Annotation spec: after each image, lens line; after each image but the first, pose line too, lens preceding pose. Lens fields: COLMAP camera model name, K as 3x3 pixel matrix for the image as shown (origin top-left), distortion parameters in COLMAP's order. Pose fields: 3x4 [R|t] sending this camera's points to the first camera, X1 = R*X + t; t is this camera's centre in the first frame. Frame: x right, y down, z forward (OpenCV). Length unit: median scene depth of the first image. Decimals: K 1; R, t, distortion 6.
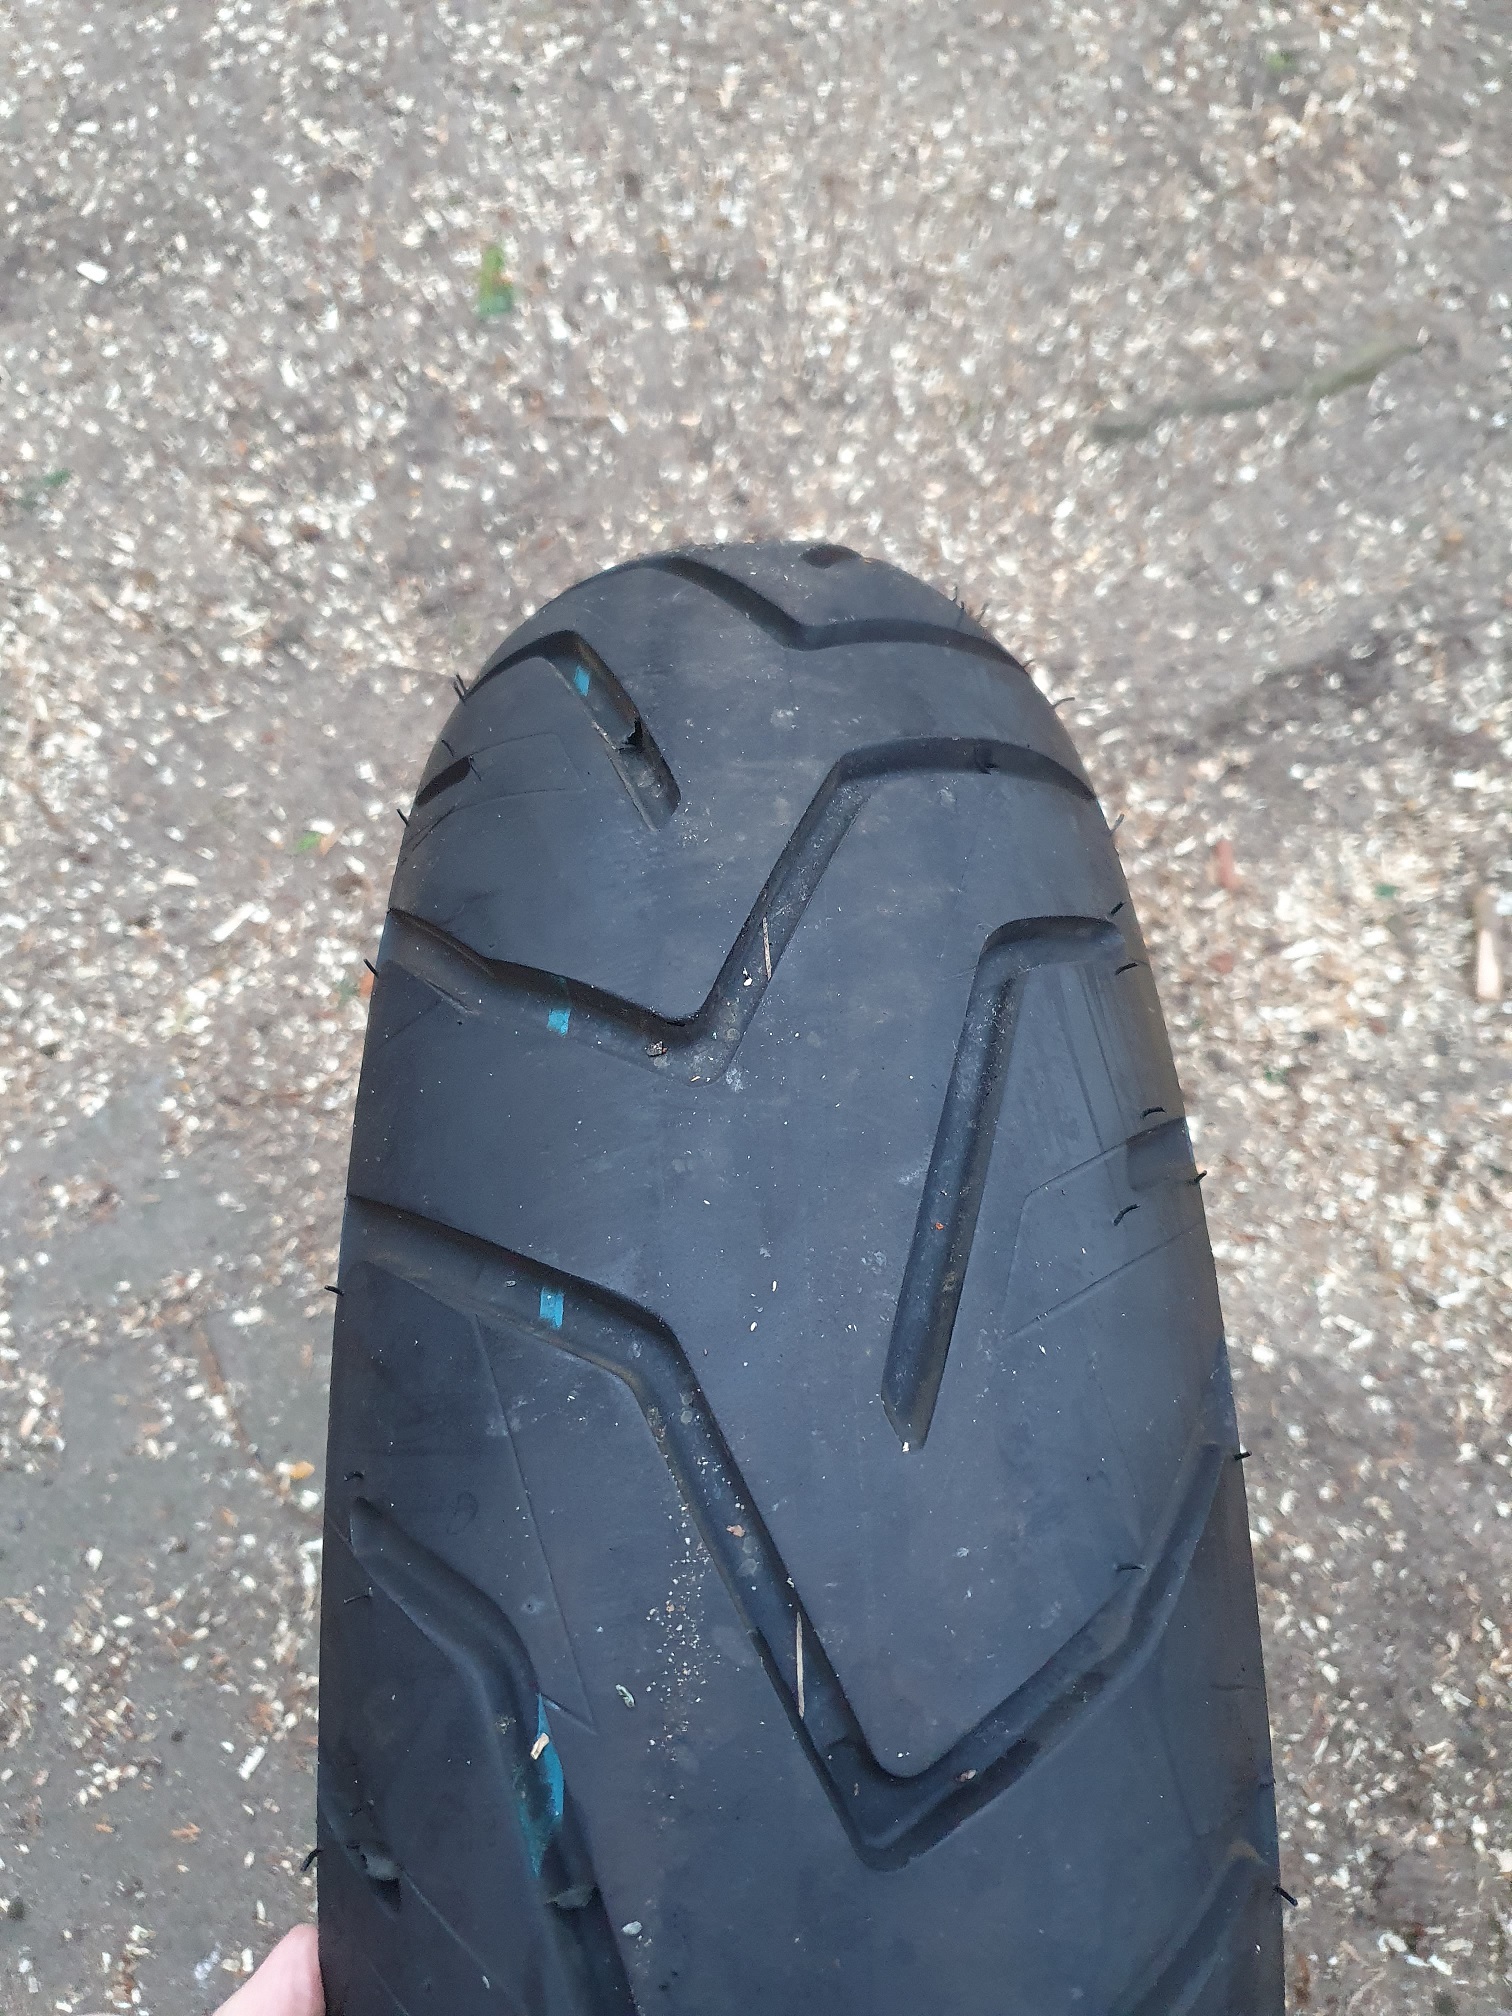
lens RADIAL K [[1633.8, 0, 735.9], [0, 1633.8, 956.2], [0, 0, 1]] dist [-0.043173, 0.073243]
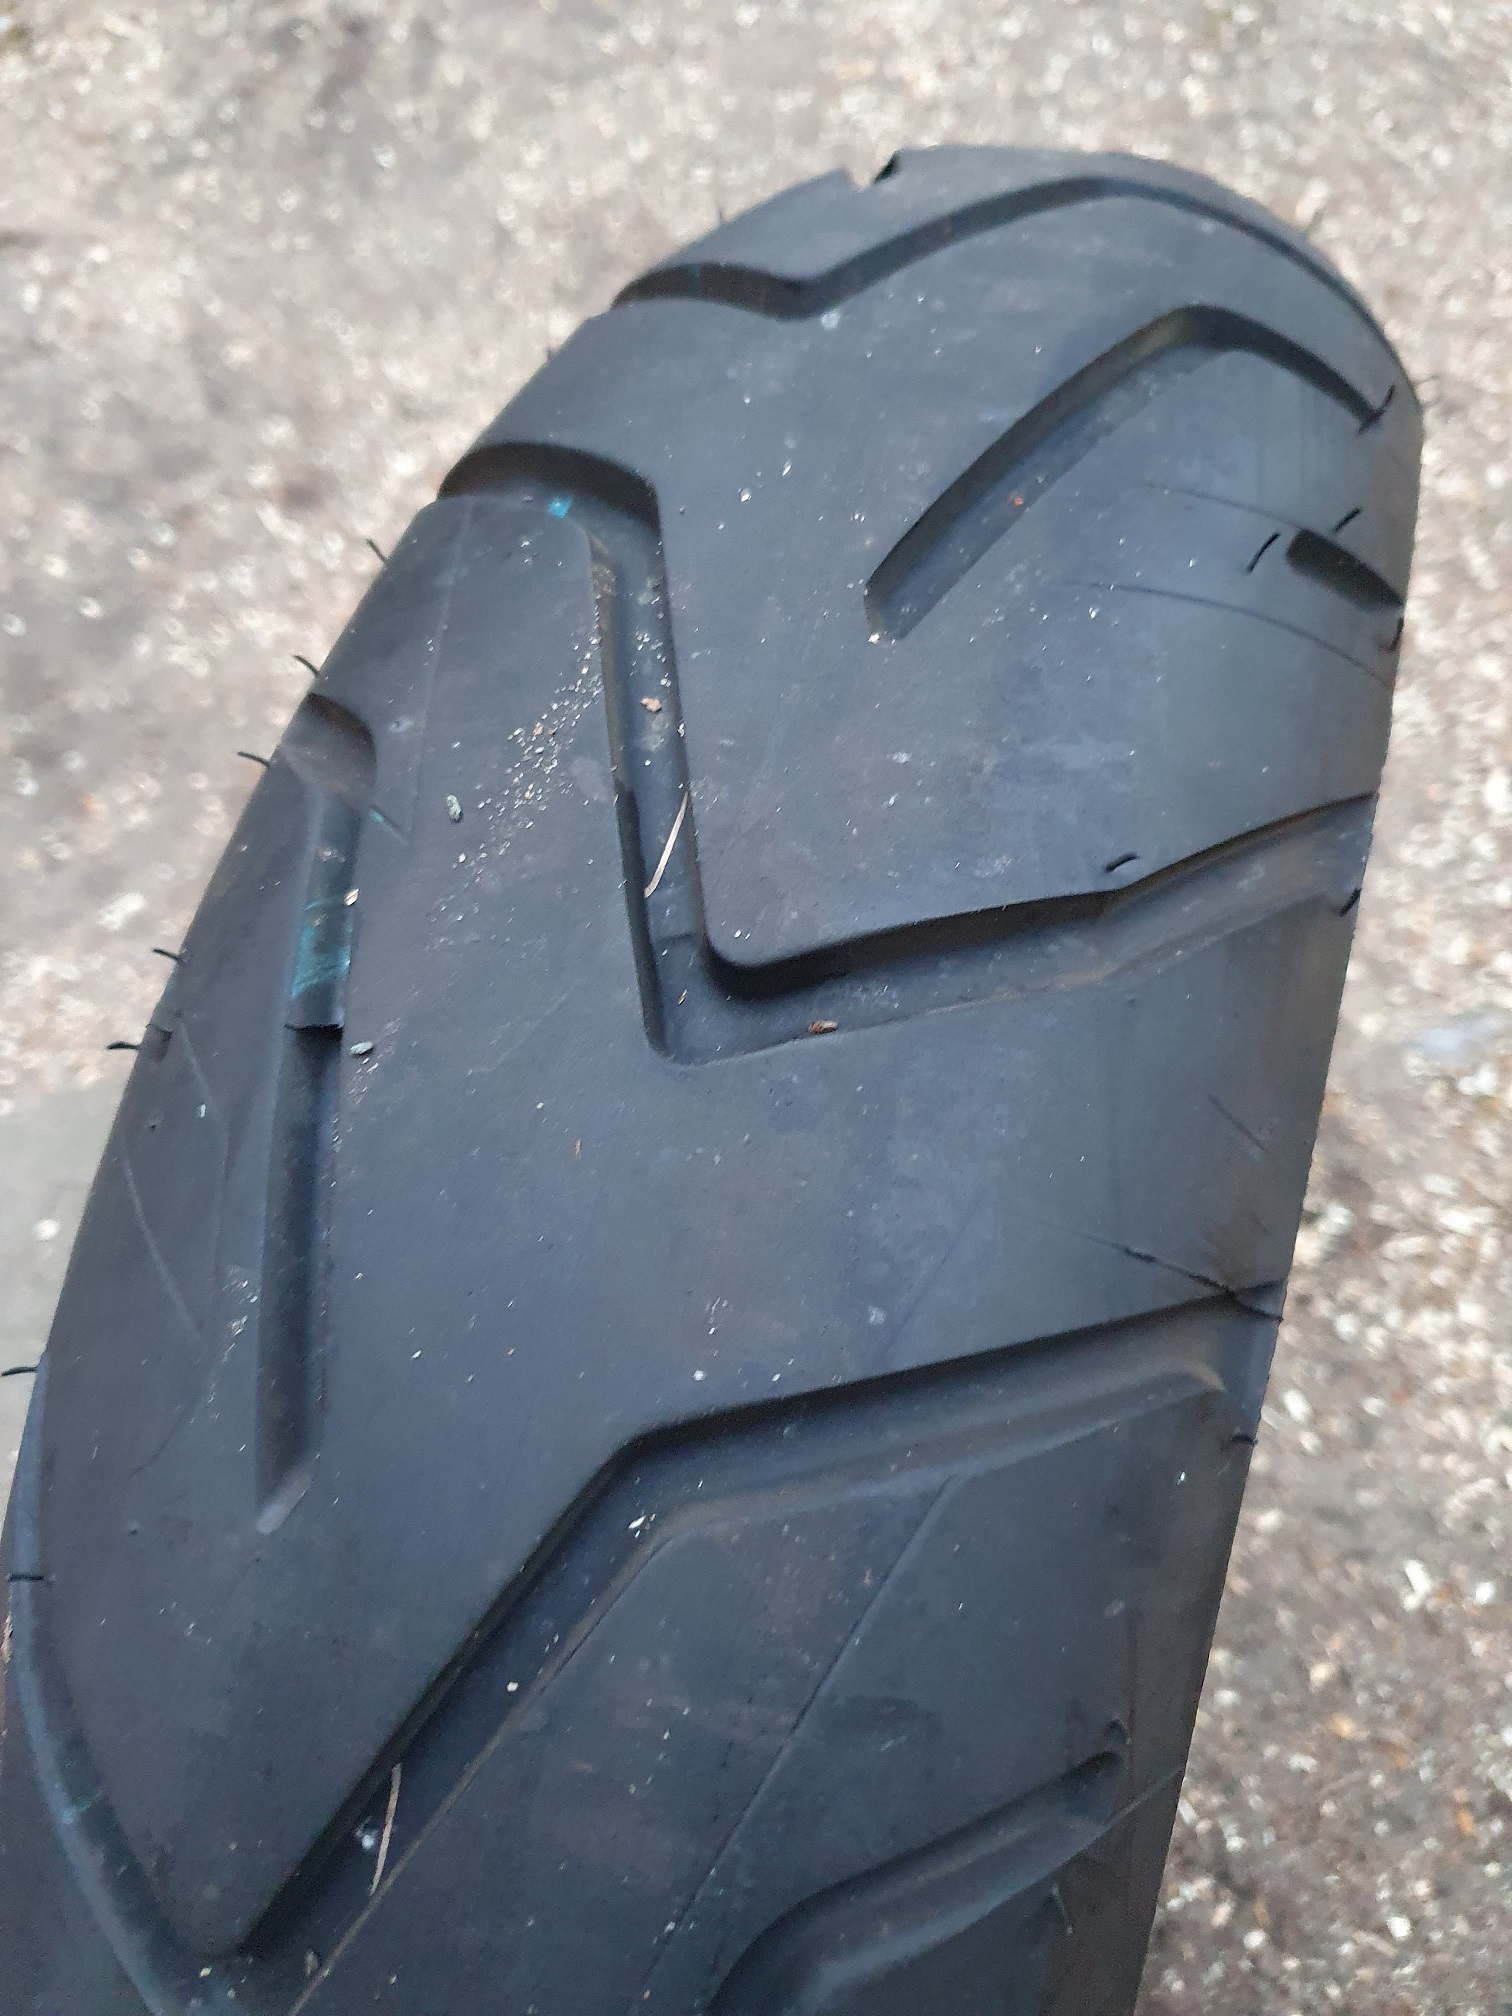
lens RADIAL K [[1633.8, 0, 753.1], [0, 1633.8, 1008.1], [0, 0, 1]] dist [-0.043173, 0.073243]
pose [[0.930511, 0.239463, -0.277141, 0.090358], [-0.277256, 0.954956, -0.105770, 0.166674], [0.239330, 0.175259, 0.954990, 0.076059]]
